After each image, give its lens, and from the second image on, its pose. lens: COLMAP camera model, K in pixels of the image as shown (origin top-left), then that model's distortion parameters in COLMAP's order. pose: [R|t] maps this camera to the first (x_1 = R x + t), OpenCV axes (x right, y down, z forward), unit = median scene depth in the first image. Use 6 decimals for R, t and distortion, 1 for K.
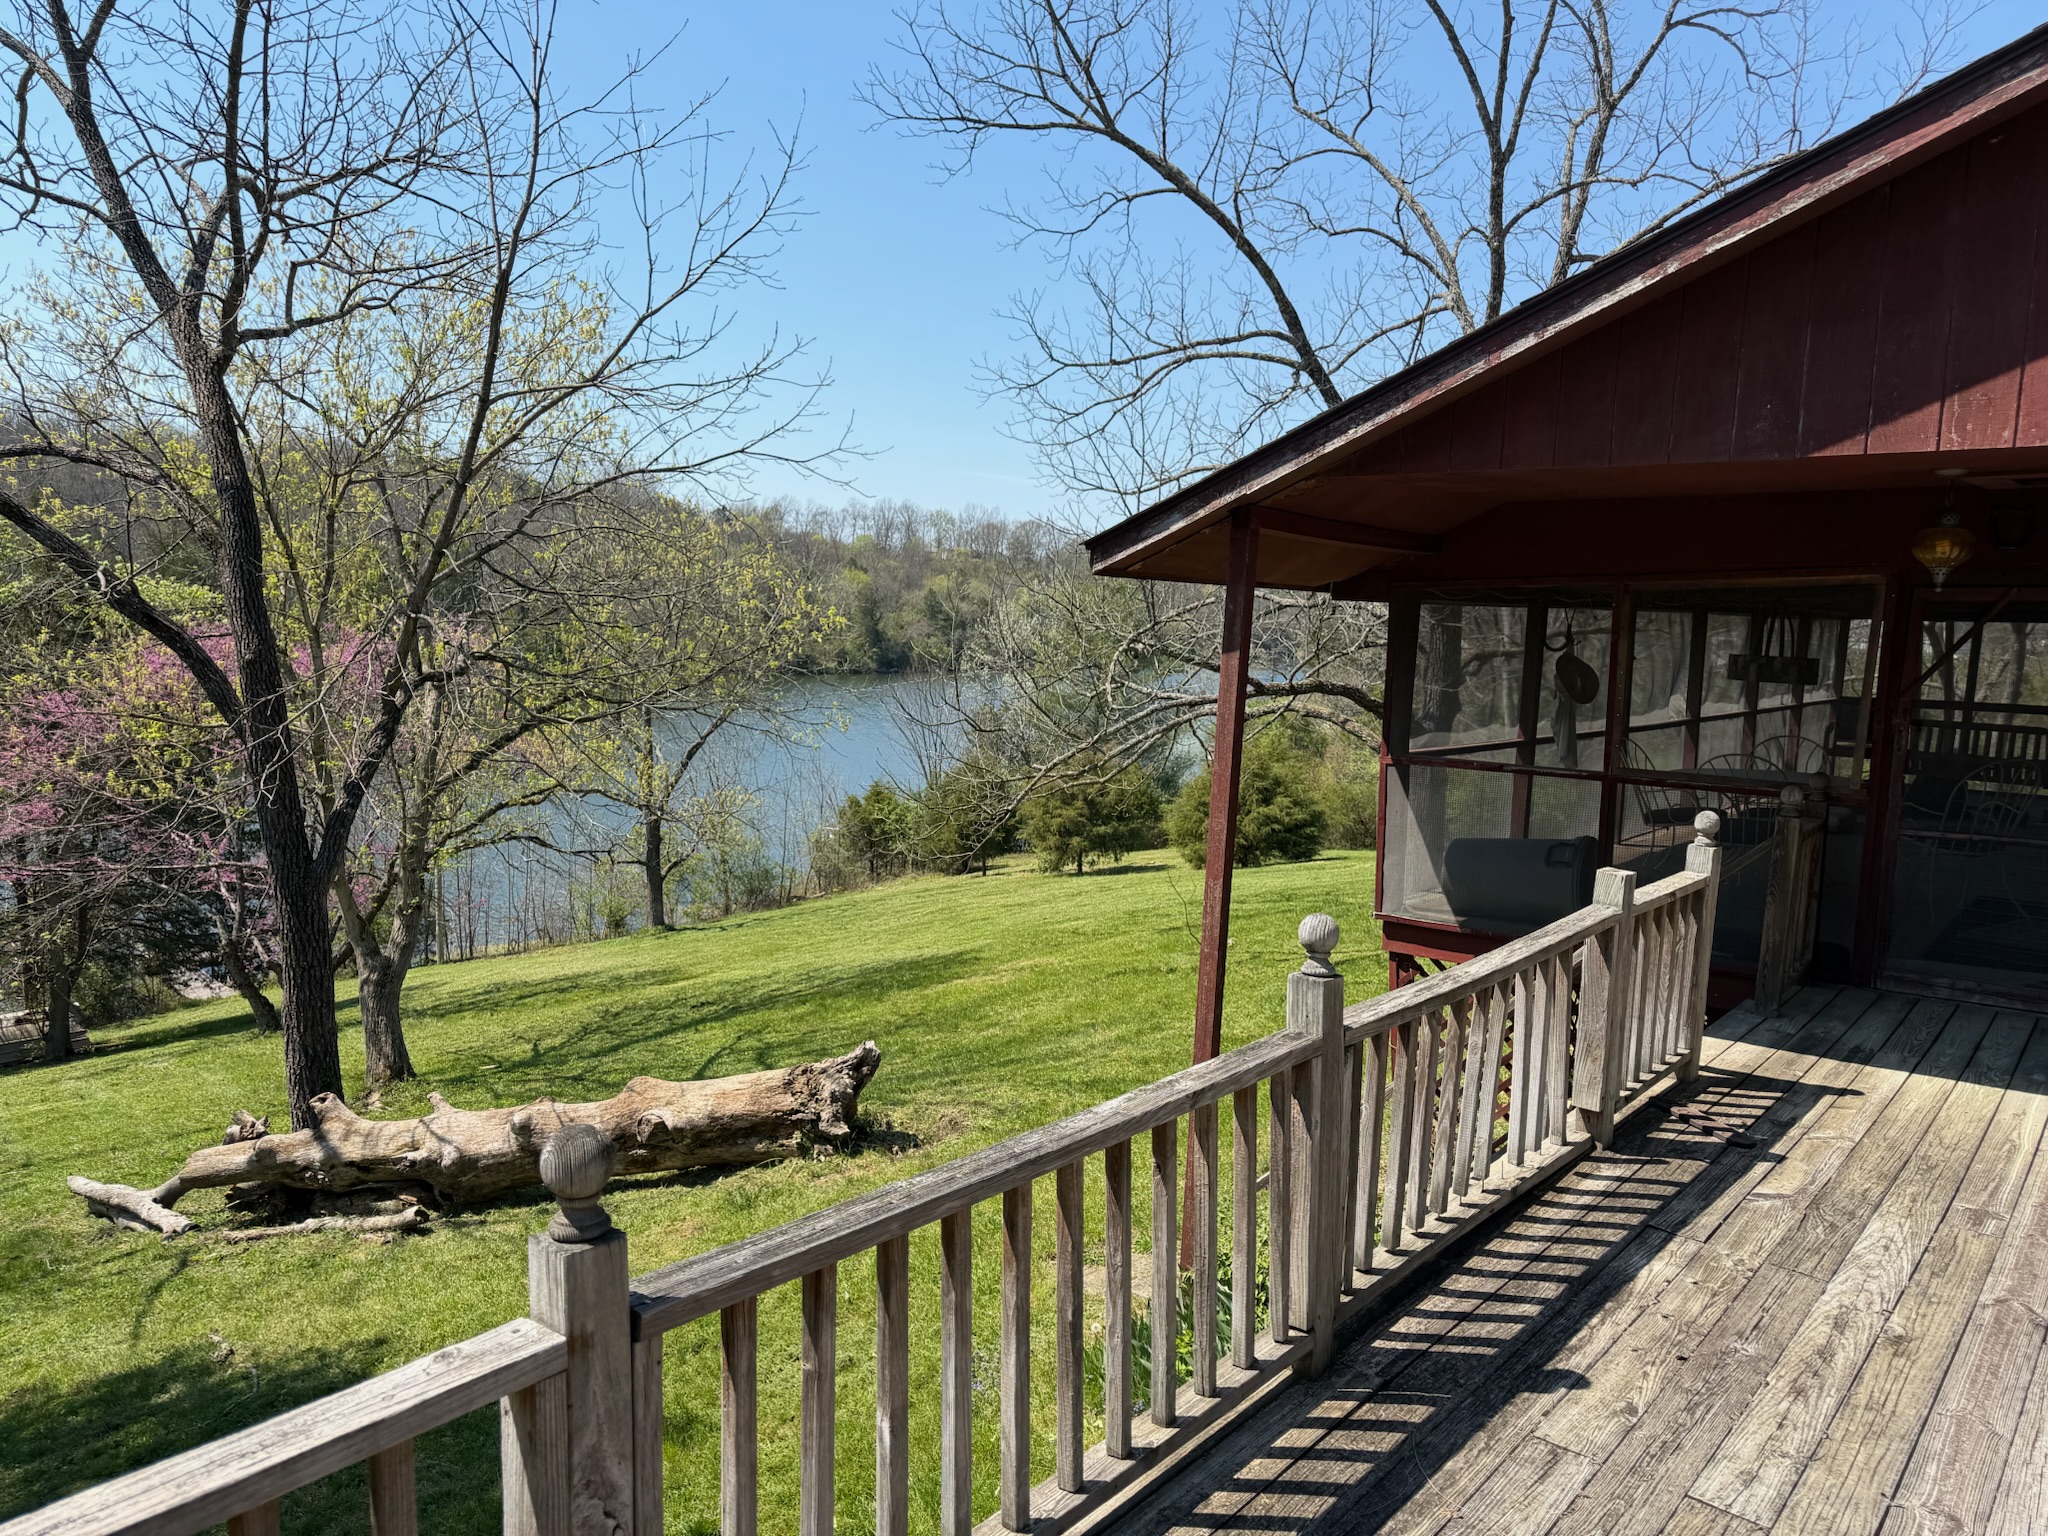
lens RADIAL K [[1434.7, 0, 1014.6], [0, 1434.7, 770.1], [0, 0, 1]] dist [0.068840, -0.082803]
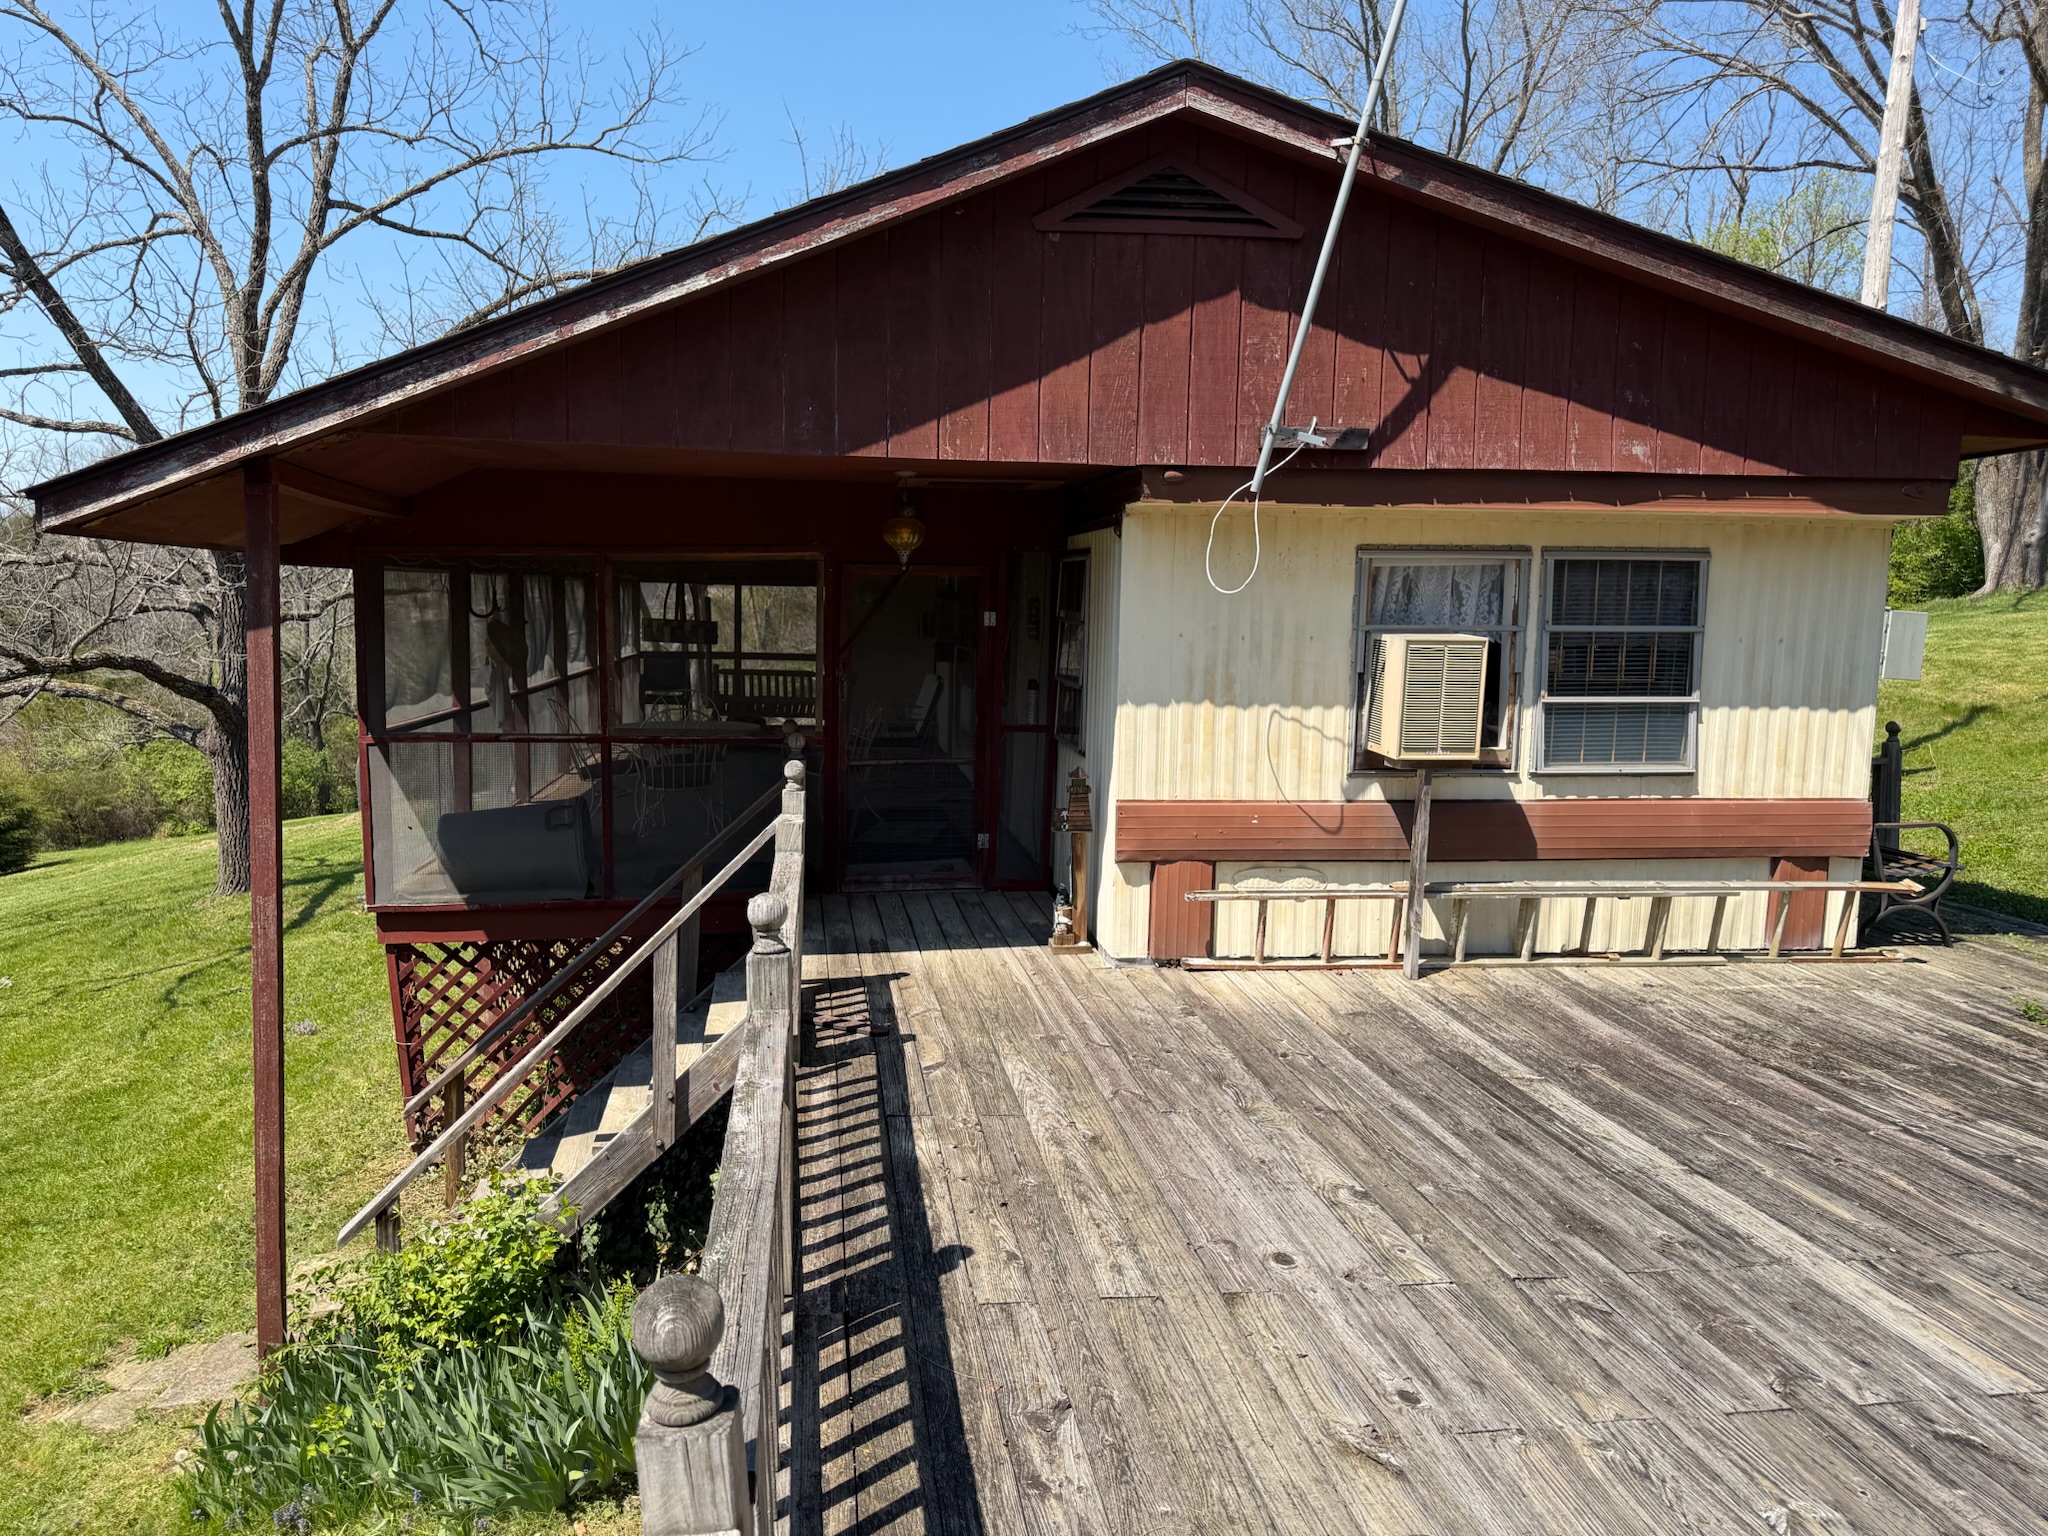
lens RADIAL K [[1434.7, 0, 1011.1], [0, 1434.7, 771.2], [0, 0, 1]] dist [0.068840, -0.082803]
pose [[0.663092, -0.101386, 0.741640, -0.088602], [0.079255, 0.994725, 0.065123, -0.008106], [-0.744330, 0.015596, 0.667629, 0.039848]]
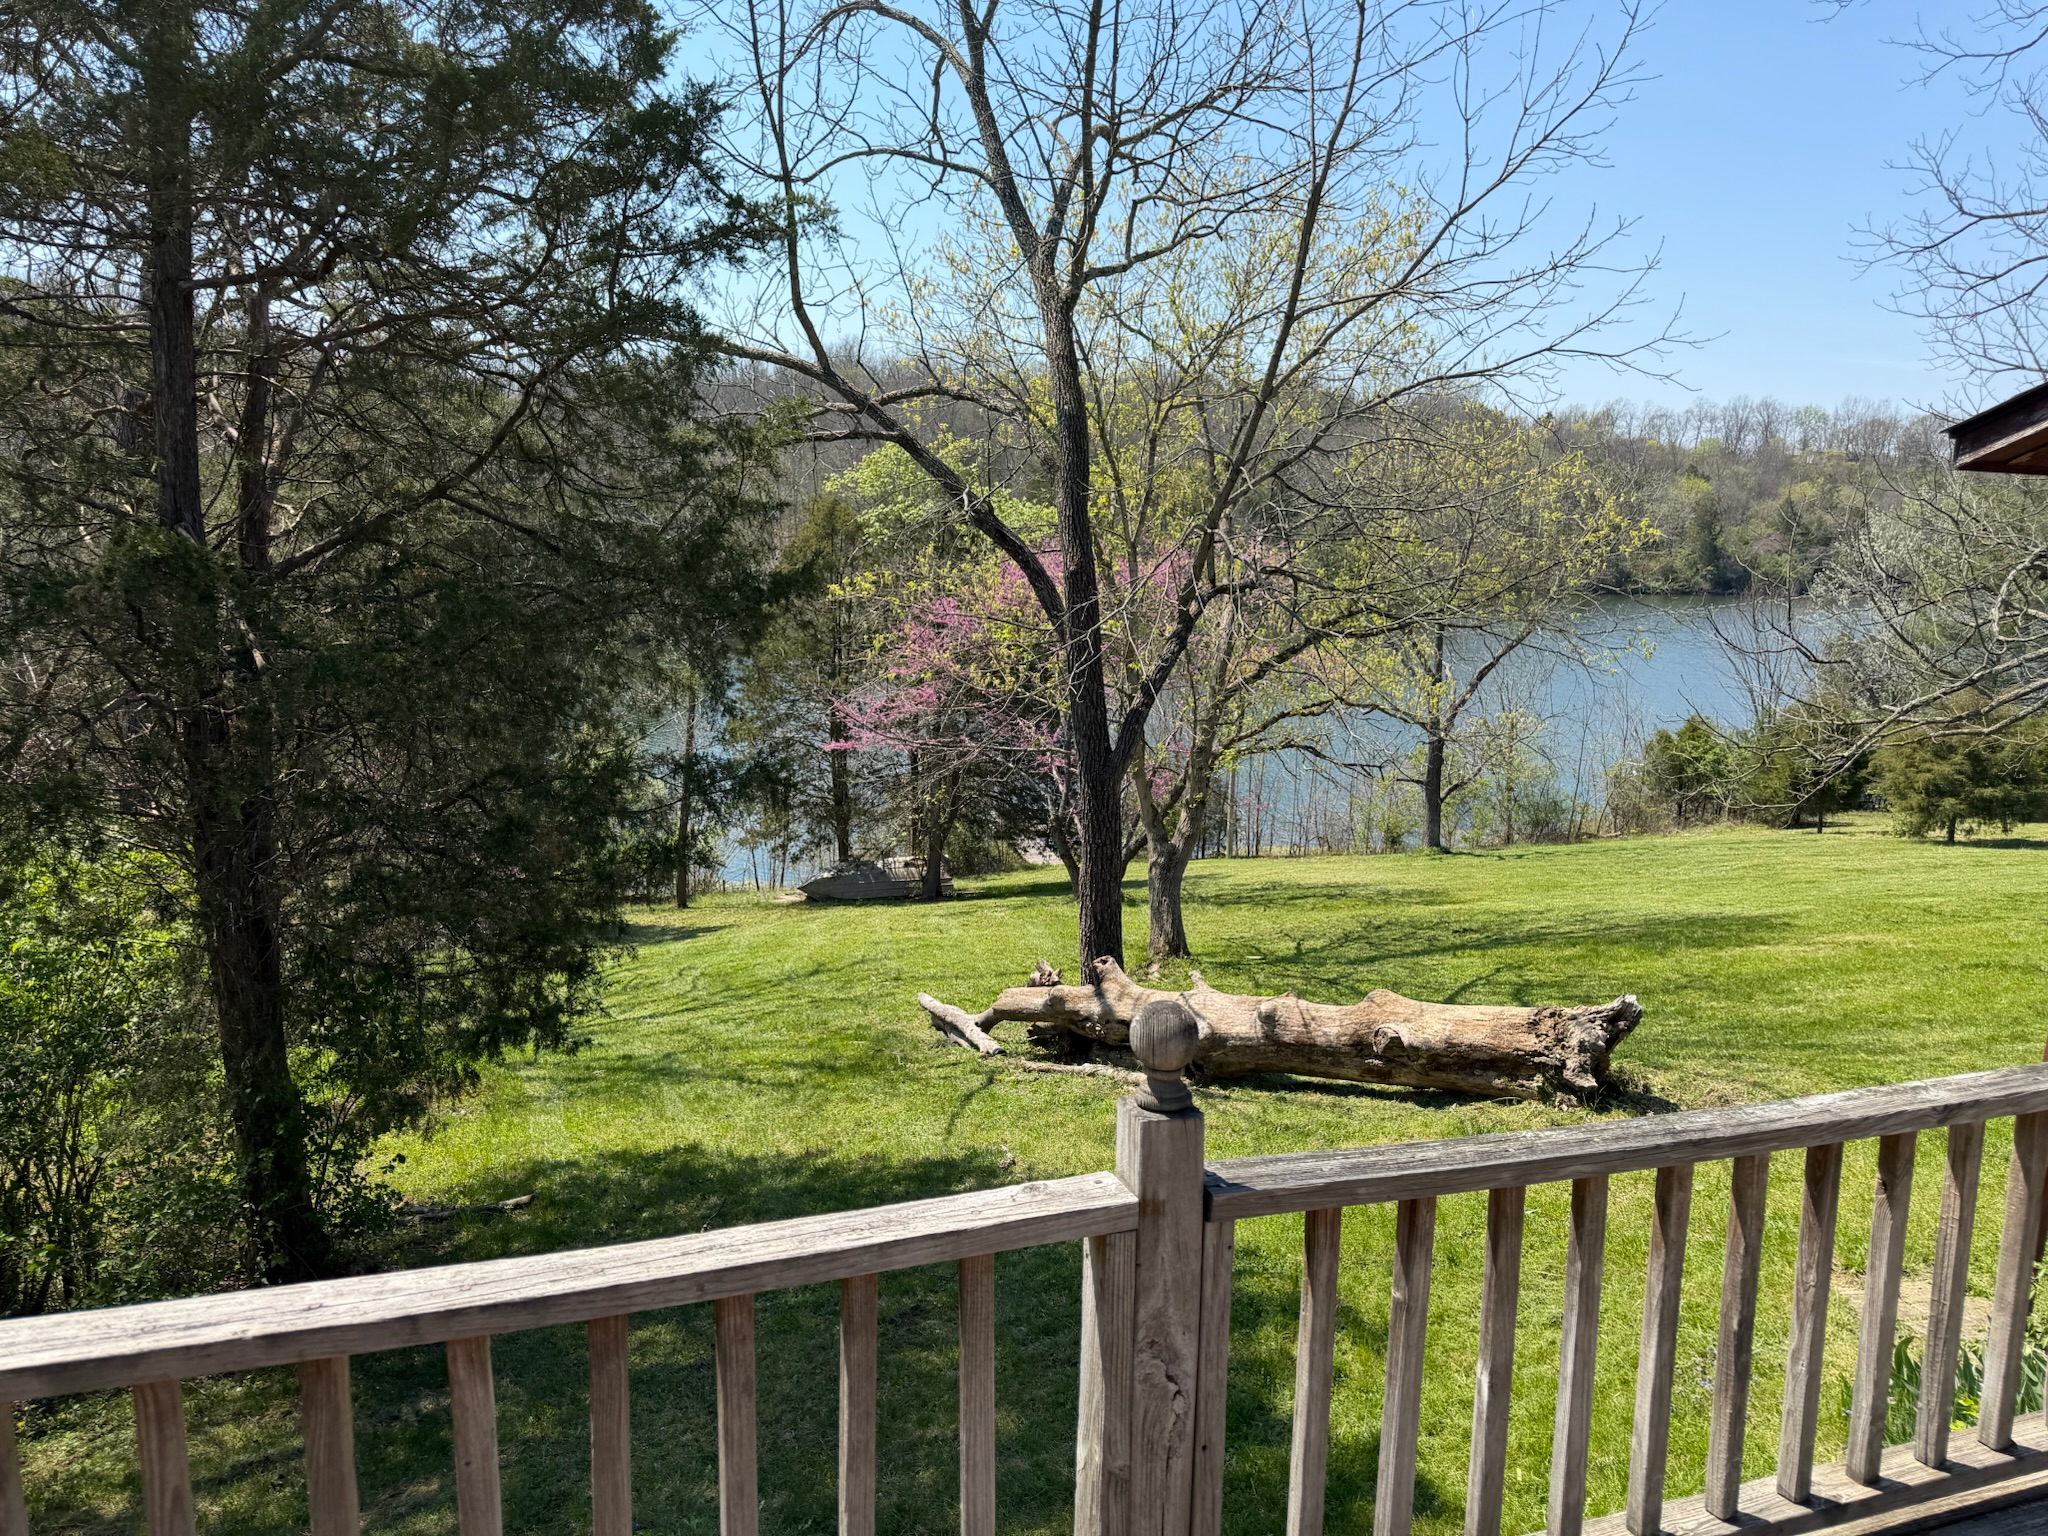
lens RADIAL K [[1434.7, 0, 1017.5], [0, 1434.7, 779.2], [0, 0, 1]] dist [0.068840, -0.082803]
pose [[0.858312, 0.087584, -0.505598, 0.013552], [-0.055756, 0.995410, 0.077781, 0.001385], [0.510089, -0.038571, 0.859256, 0.007919]]
